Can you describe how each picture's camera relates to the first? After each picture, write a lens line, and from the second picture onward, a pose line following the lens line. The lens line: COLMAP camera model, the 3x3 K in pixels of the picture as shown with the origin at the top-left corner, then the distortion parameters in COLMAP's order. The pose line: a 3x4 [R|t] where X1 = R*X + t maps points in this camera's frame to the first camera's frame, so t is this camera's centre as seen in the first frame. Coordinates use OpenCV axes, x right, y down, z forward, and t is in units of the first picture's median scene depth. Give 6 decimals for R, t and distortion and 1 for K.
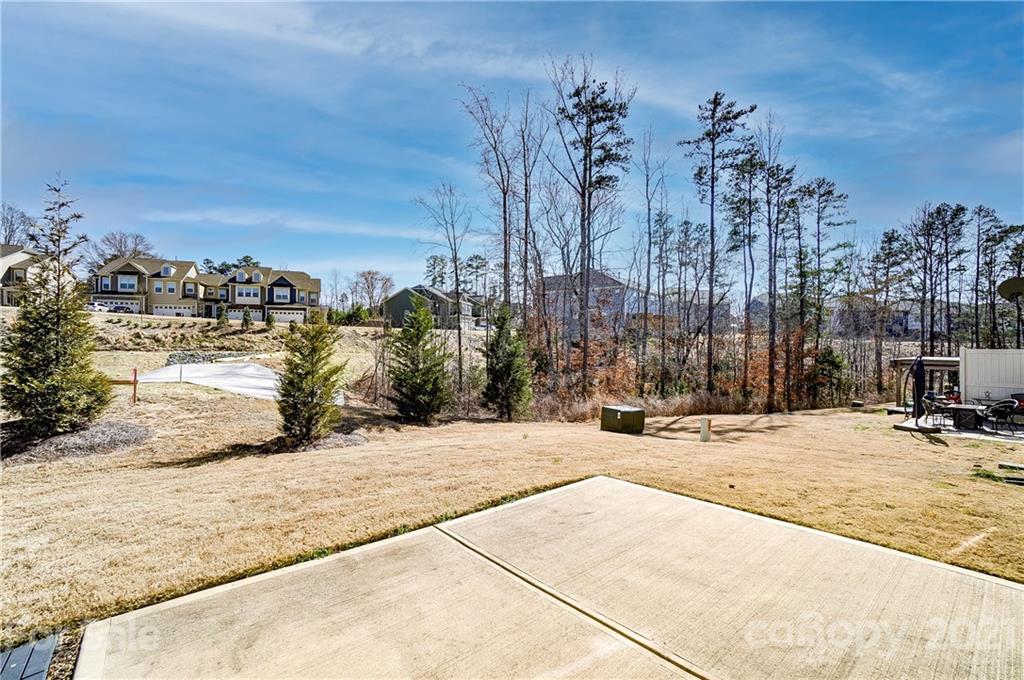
lens RADIAL K [[450.8, 0, 507.7], [0, 450.8, 344.3], [0, 0, 1]] dist [-0.027072, 0.000296]
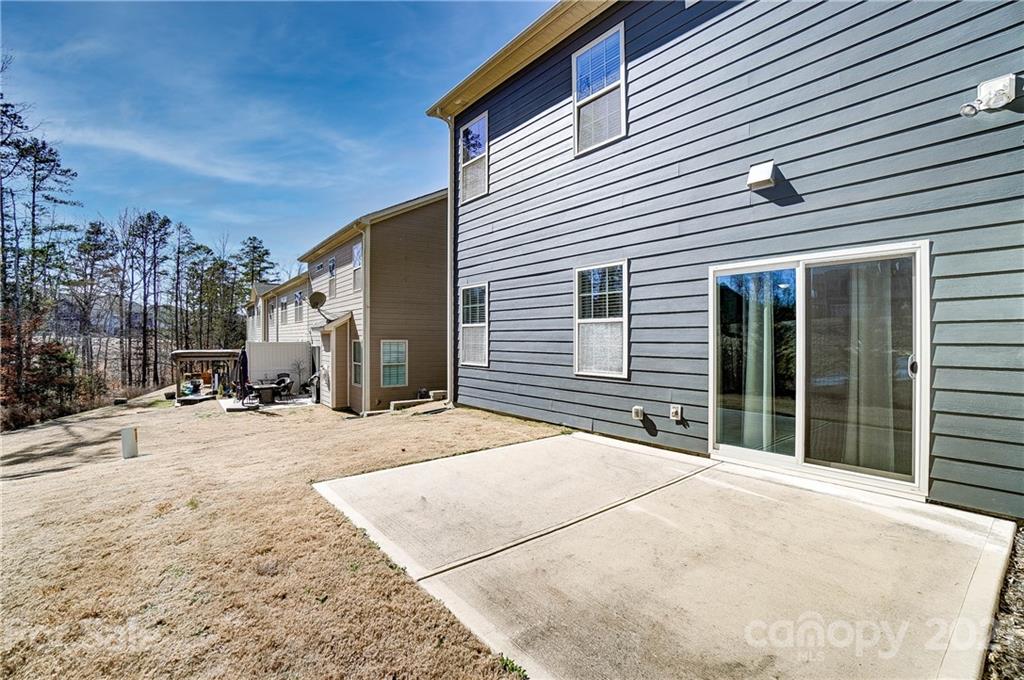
lens RADIAL K [[450.8, 0, 507.7], [0, 450.8, 344.3], [0, 0, 1]] dist [-0.027072, 0.000296]
pose [[0.016612, -0.002936, 0.999858, -0.622664], [-0.004289, 0.999986, 0.003007, 0.025256], [-0.999853, -0.004338, 0.016599, 0.618283]]
